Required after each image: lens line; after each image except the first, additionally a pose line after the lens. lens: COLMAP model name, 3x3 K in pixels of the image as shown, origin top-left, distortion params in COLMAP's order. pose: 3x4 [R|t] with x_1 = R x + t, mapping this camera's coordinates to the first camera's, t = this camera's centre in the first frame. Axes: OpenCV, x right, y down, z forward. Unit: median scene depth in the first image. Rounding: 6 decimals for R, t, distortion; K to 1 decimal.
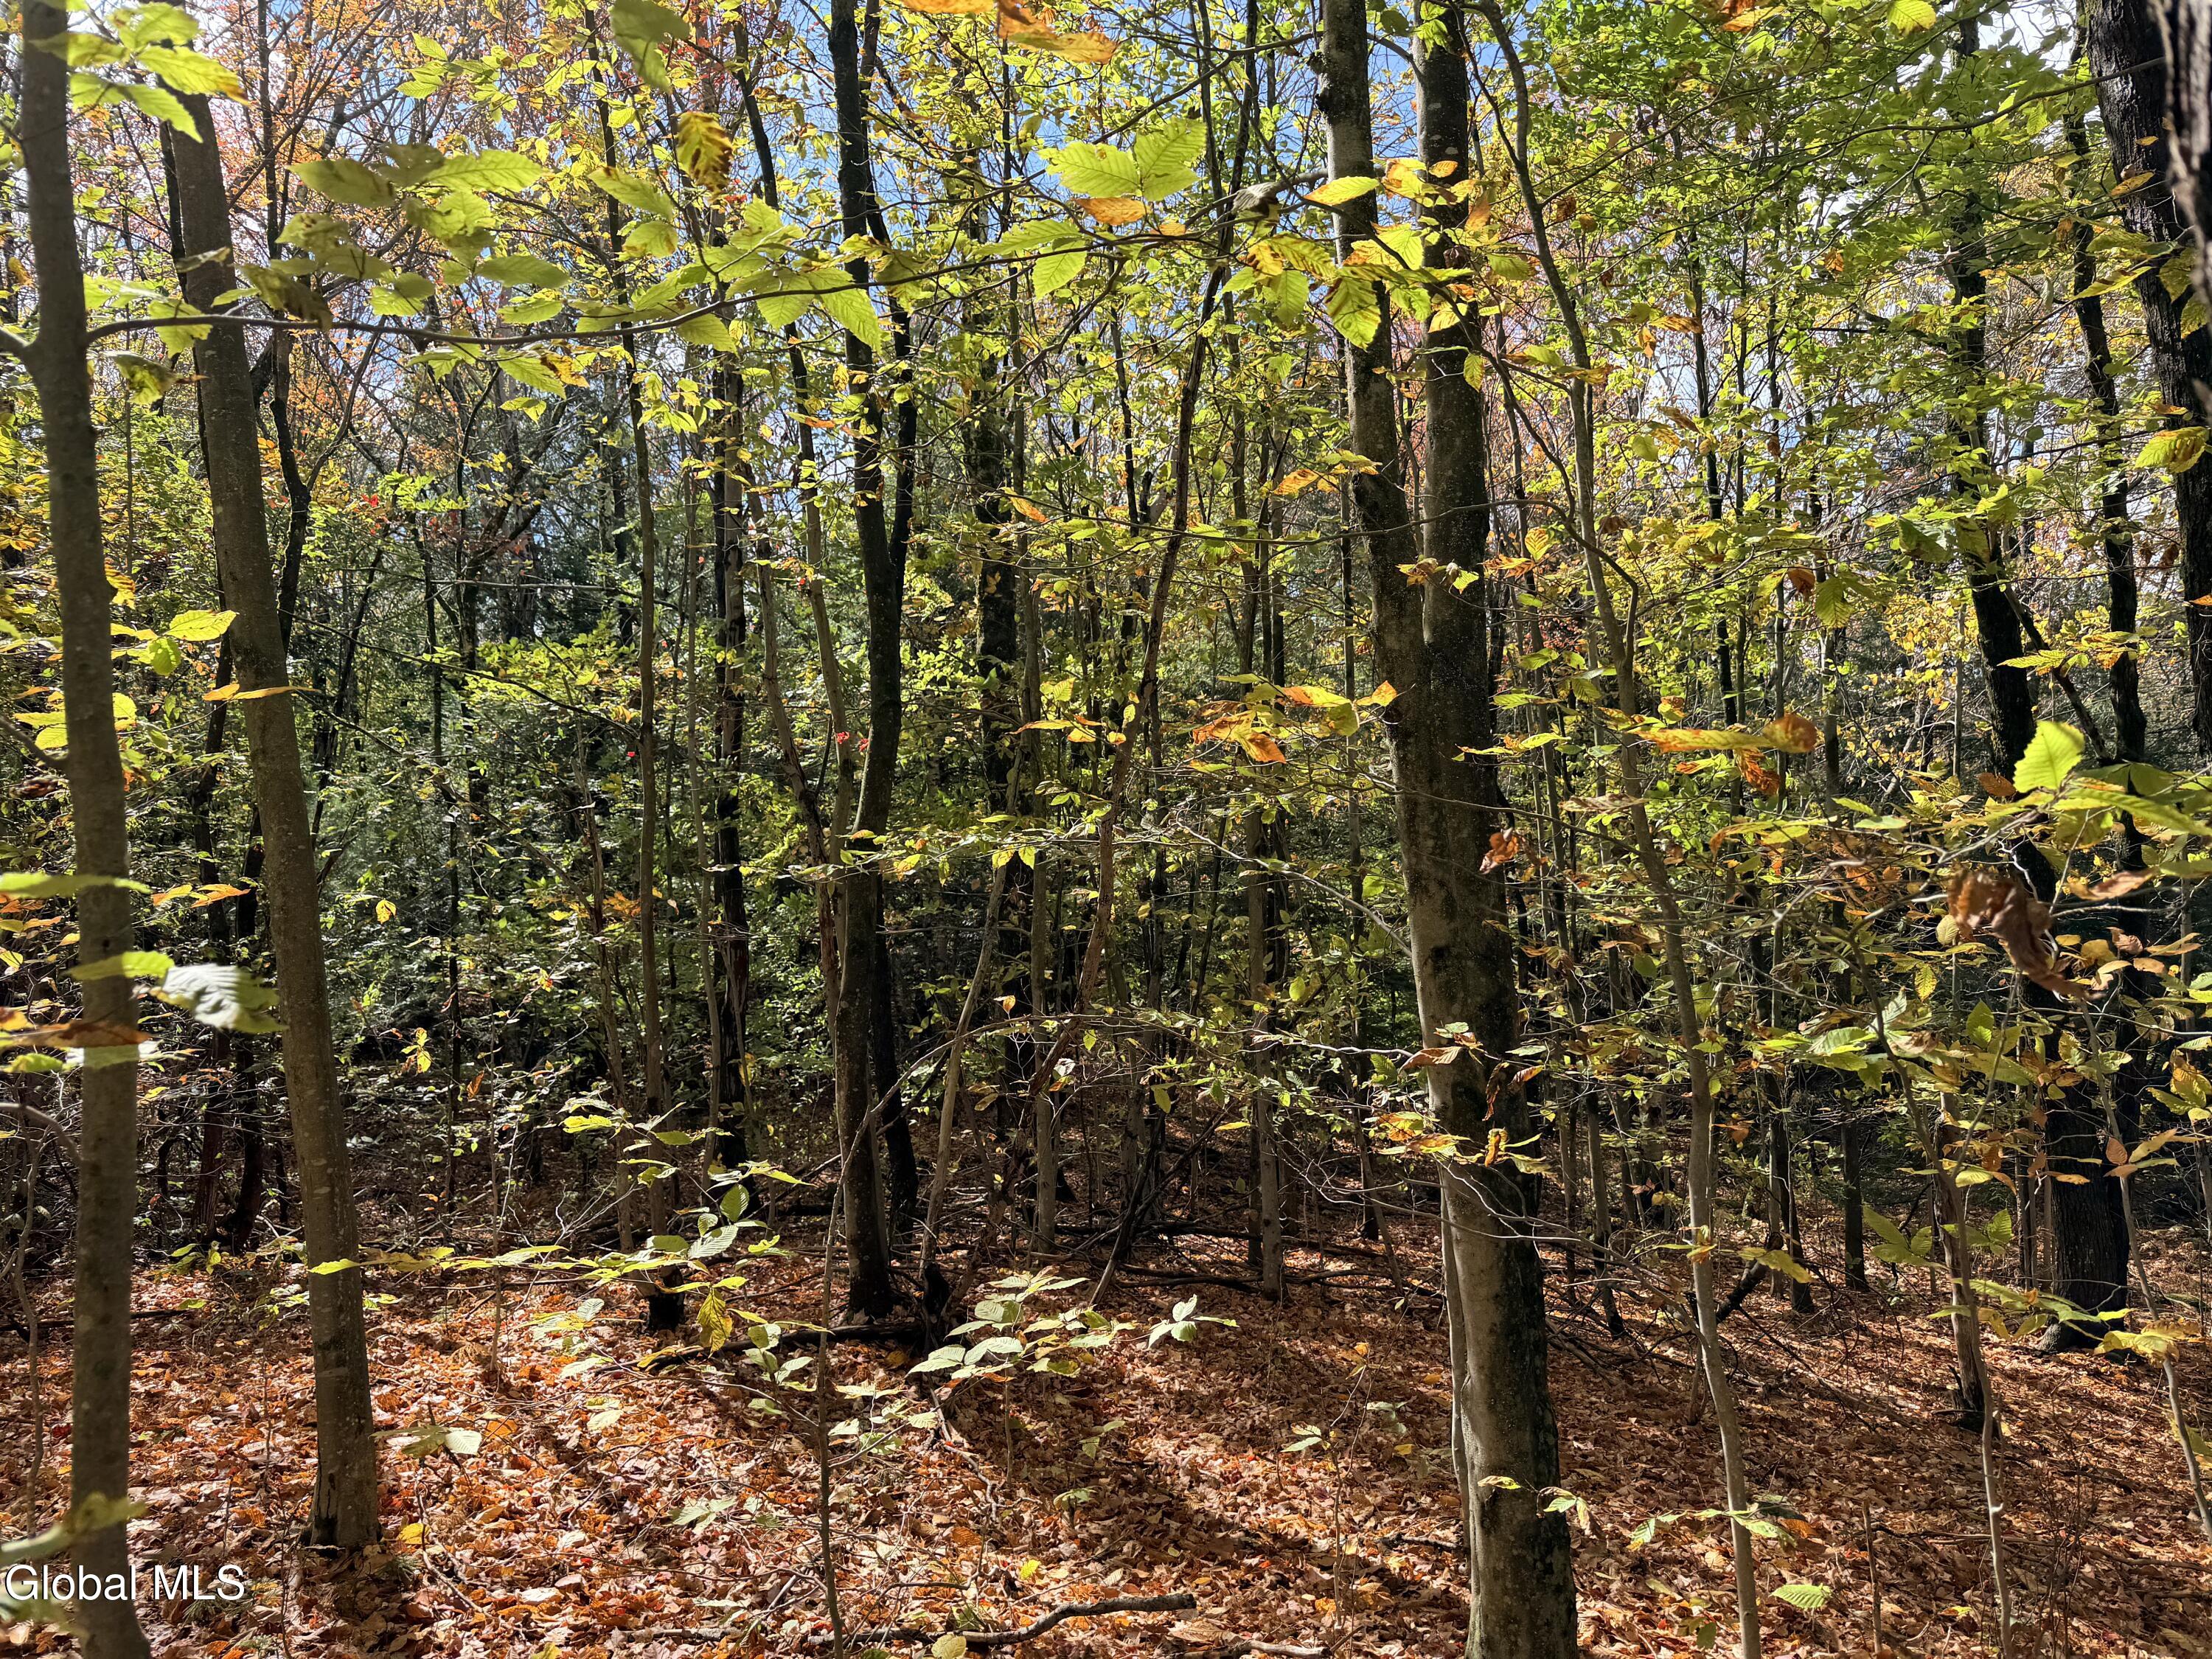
lens RADIAL K [[1585.9, 0, 1093.8], [0, 1585.9, 816.6], [0, 0, 1]] dist [0.032324, -0.023371]
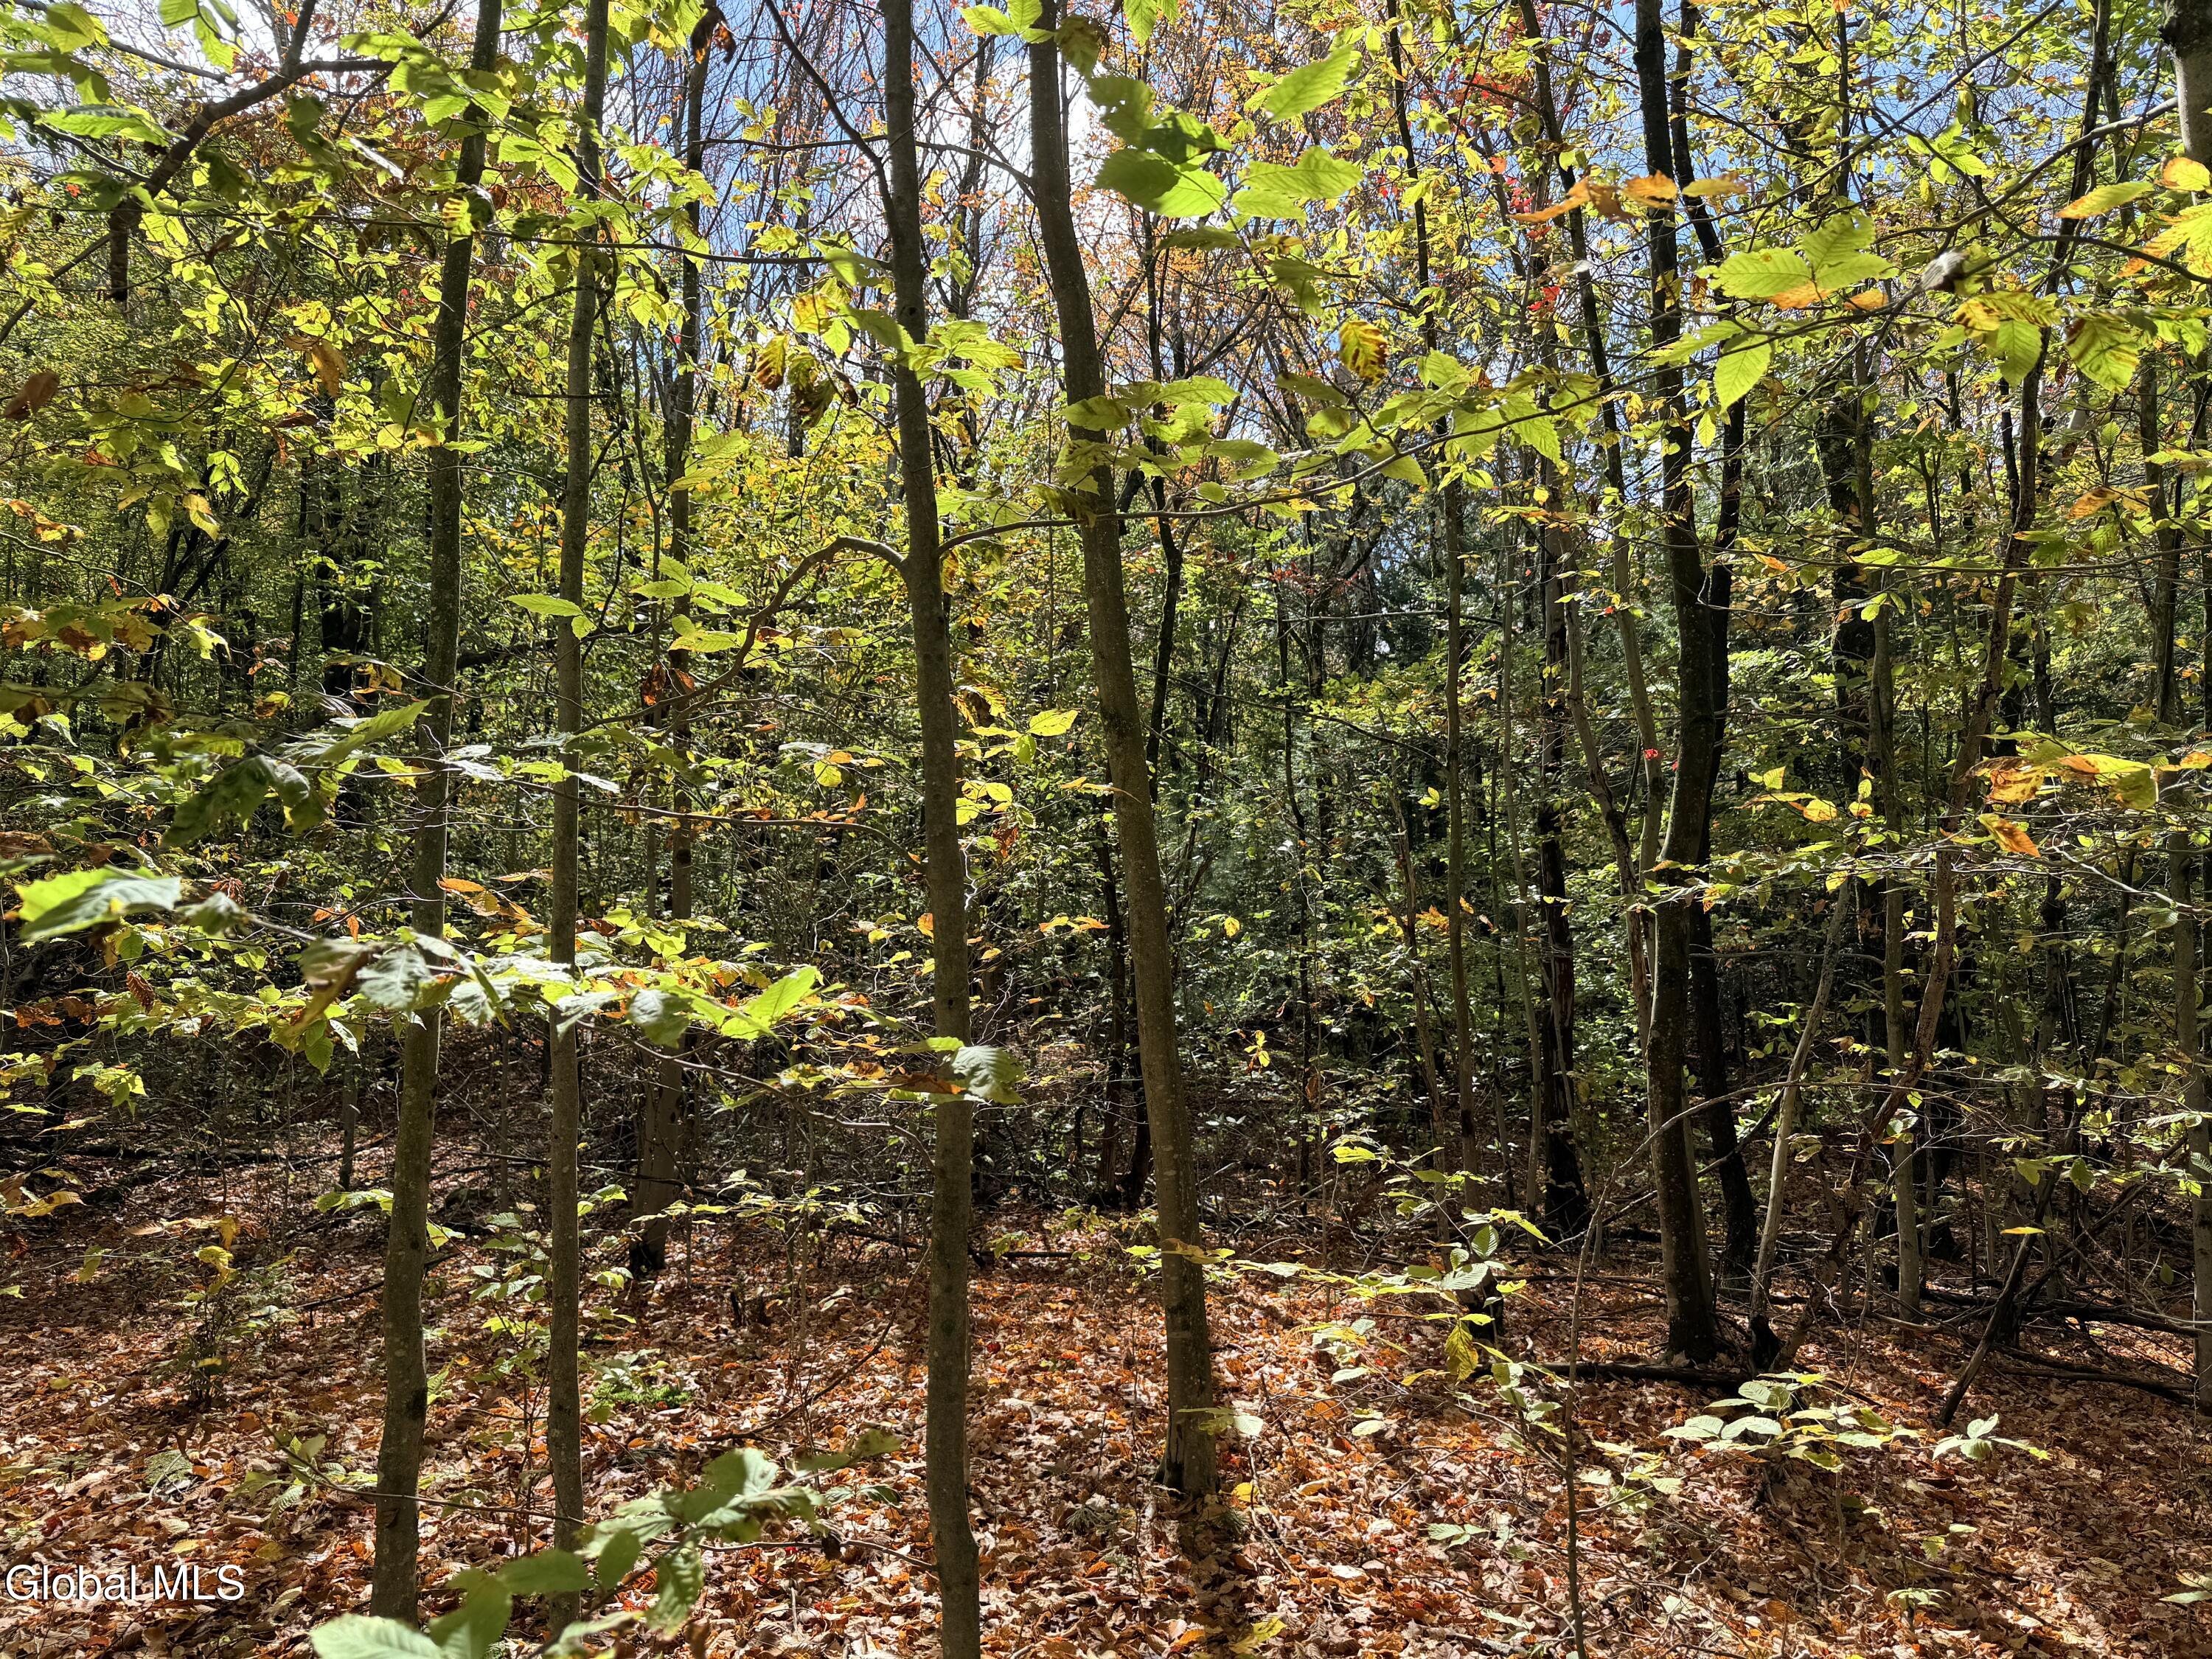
lens RADIAL K [[1585.9, 0, 1104.2], [0, 1585.9, 817.3], [0, 0, 1]] dist [0.032324, -0.023371]
pose [[0.871272, -0.013260, -0.490620, 0.043797], [0.013068, 0.999907, -0.003817, -0.022028], [0.490626, -0.003085, 0.871365, -0.022147]]
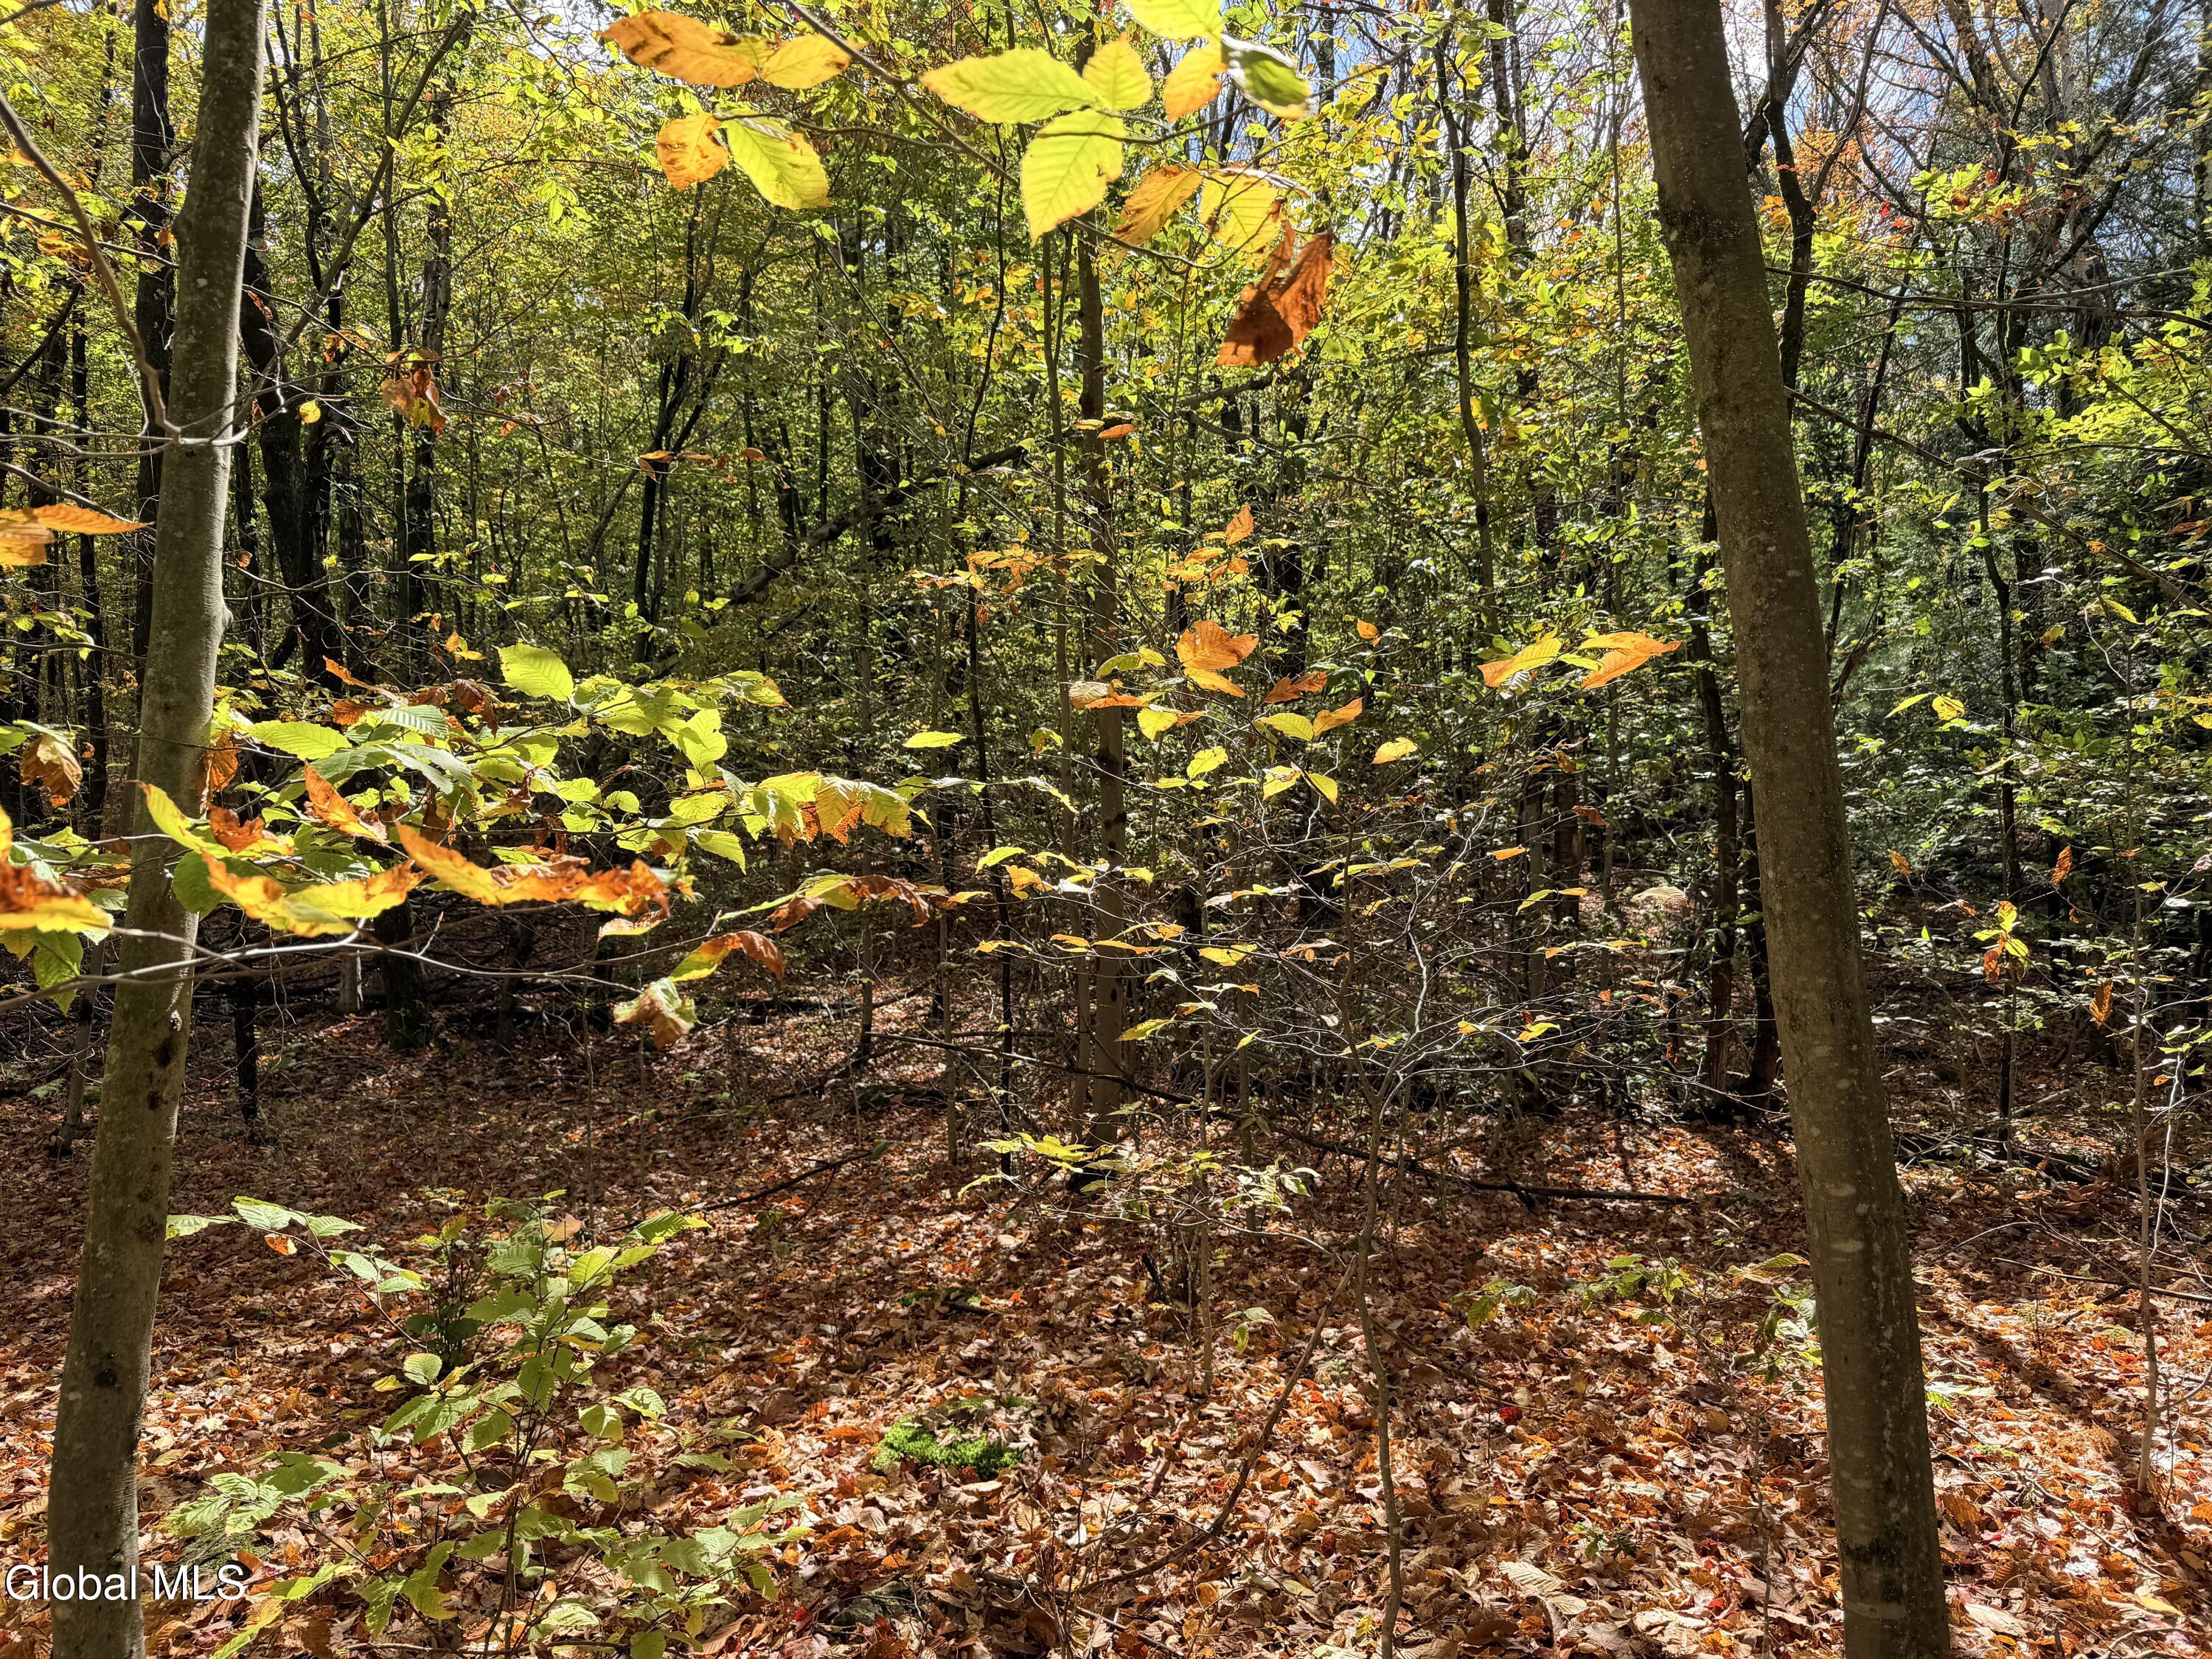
lens RADIAL K [[1585.9, 0, 1115.6], [0, 1585.9, 807.2], [0, 0, 1]] dist [0.032324, -0.023371]
pose [[0.639813, 0.021149, -0.768240, -0.259402], [0.057611, 0.995489, 0.075385, 0.047327], [0.766369, -0.092492, 0.635708, 0.547523]]
